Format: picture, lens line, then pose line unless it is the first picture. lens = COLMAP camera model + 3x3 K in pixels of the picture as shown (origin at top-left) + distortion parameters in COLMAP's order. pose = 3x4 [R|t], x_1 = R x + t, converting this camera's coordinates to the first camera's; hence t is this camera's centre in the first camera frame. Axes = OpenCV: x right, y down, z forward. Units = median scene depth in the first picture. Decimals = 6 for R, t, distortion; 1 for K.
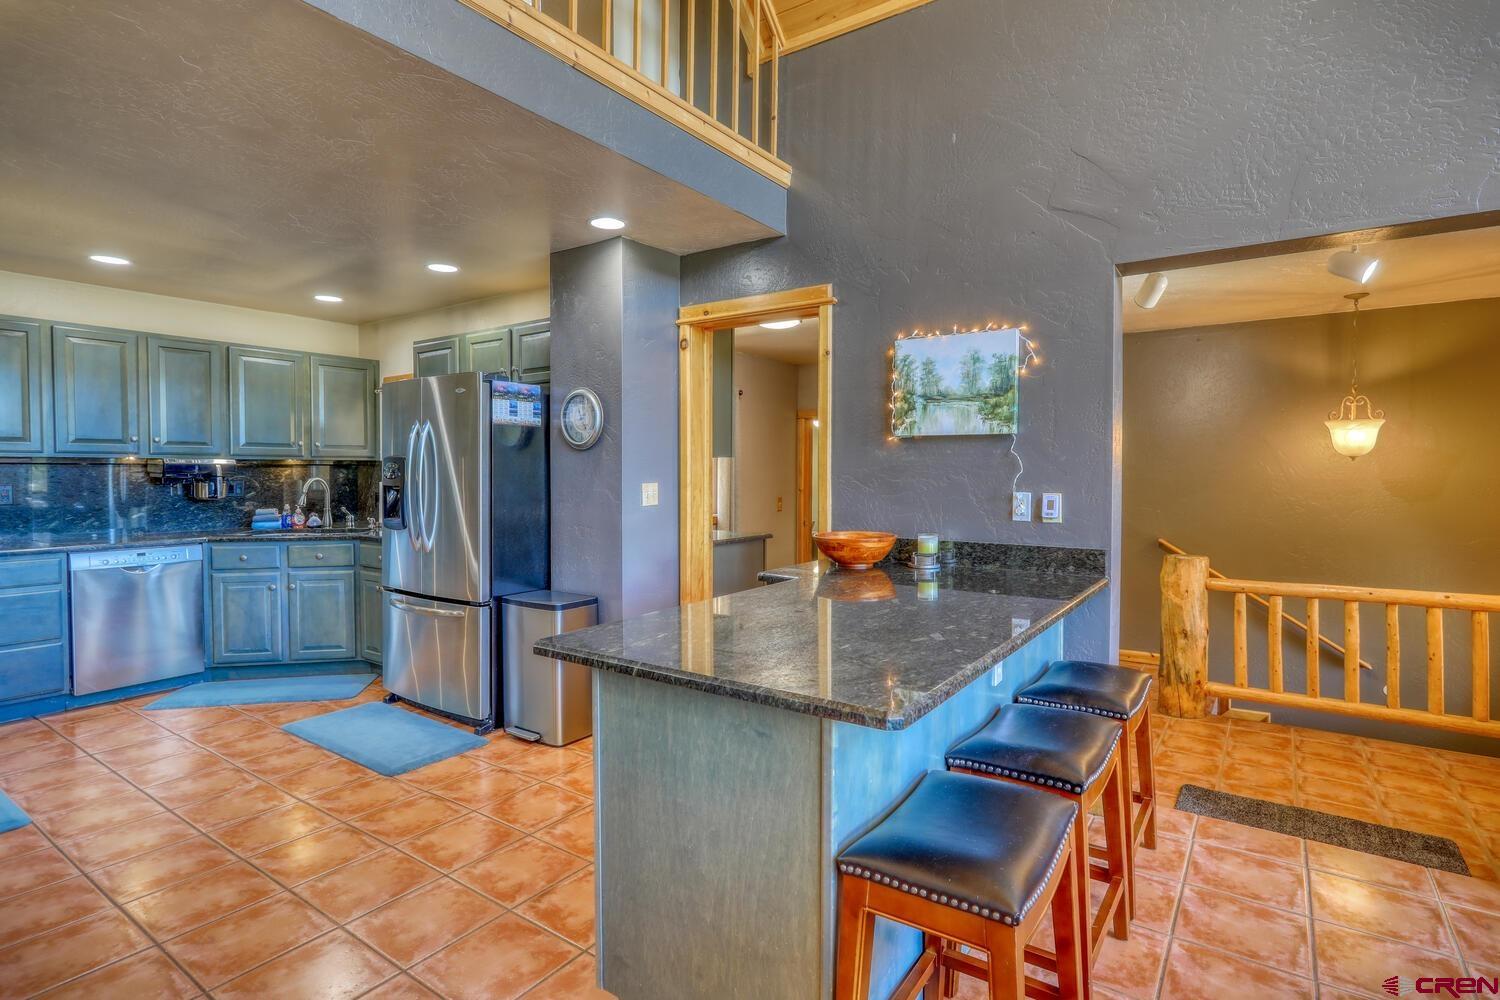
lens RADIAL K [[739.7, 0, 780.1], [0, 739.7, 468.5], [0, 0, 1]] dist [-0.002598, 0.000185]
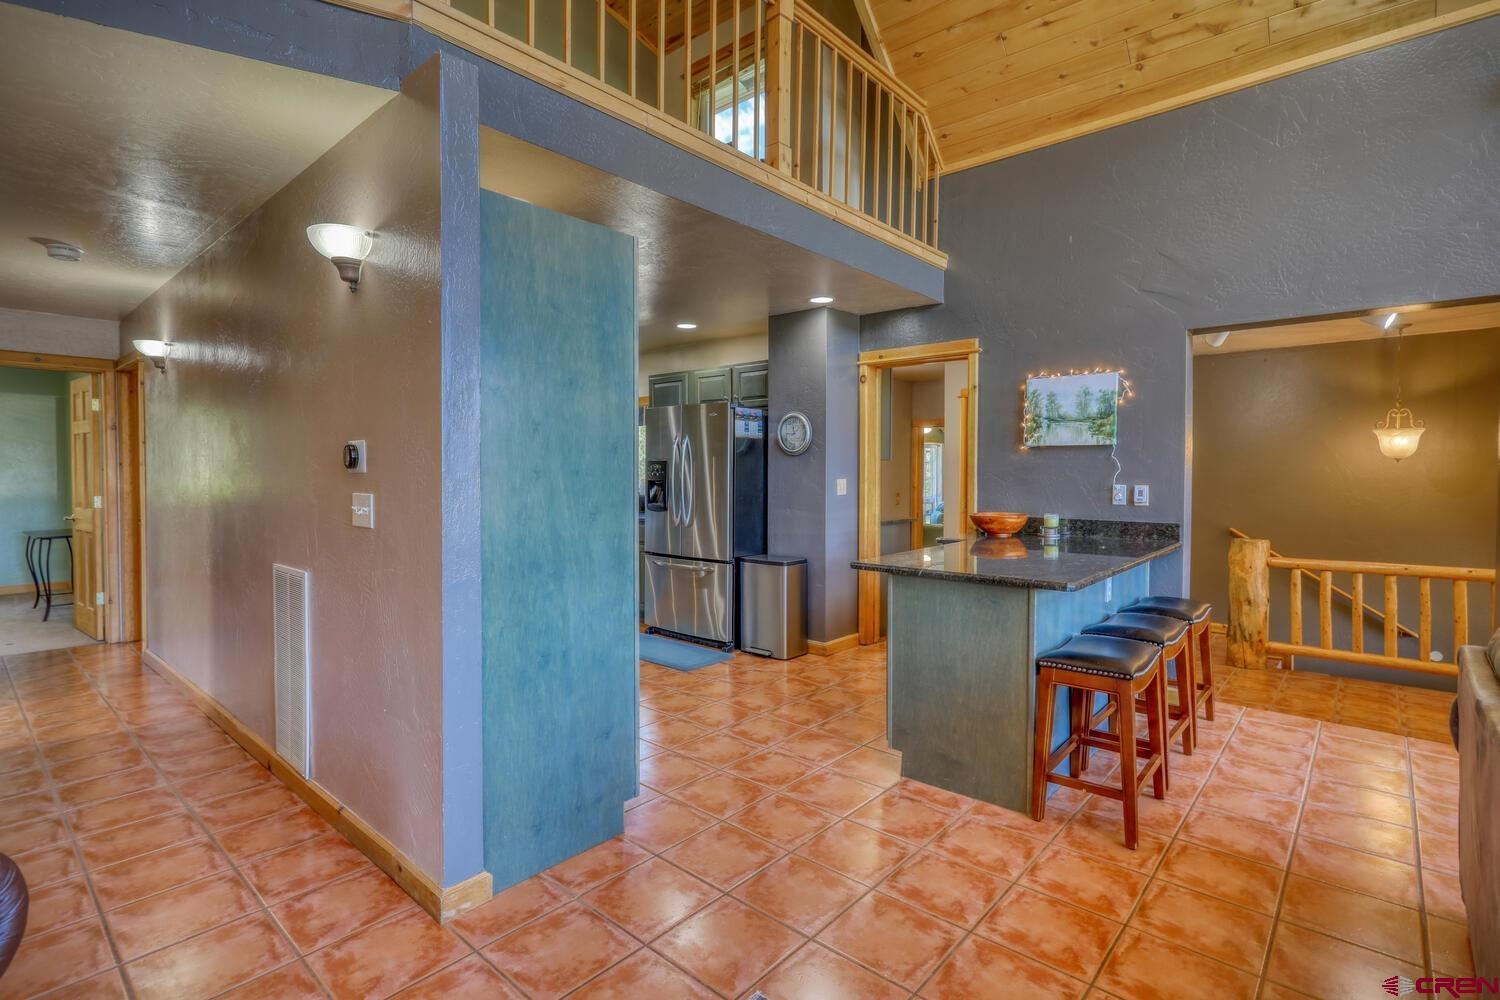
lens RADIAL K [[698.5, 0, 790.1], [0, 698.5, 473.2], [0, 0, 1]] dist [-0.000124, 0.000968]
pose [[0.994931, 0.000722, -0.100557, -0.150172], [-0.000096, 0.999981, 0.006230, 0.000758], [0.100560, -0.006189, 0.994912, -0.361316]]
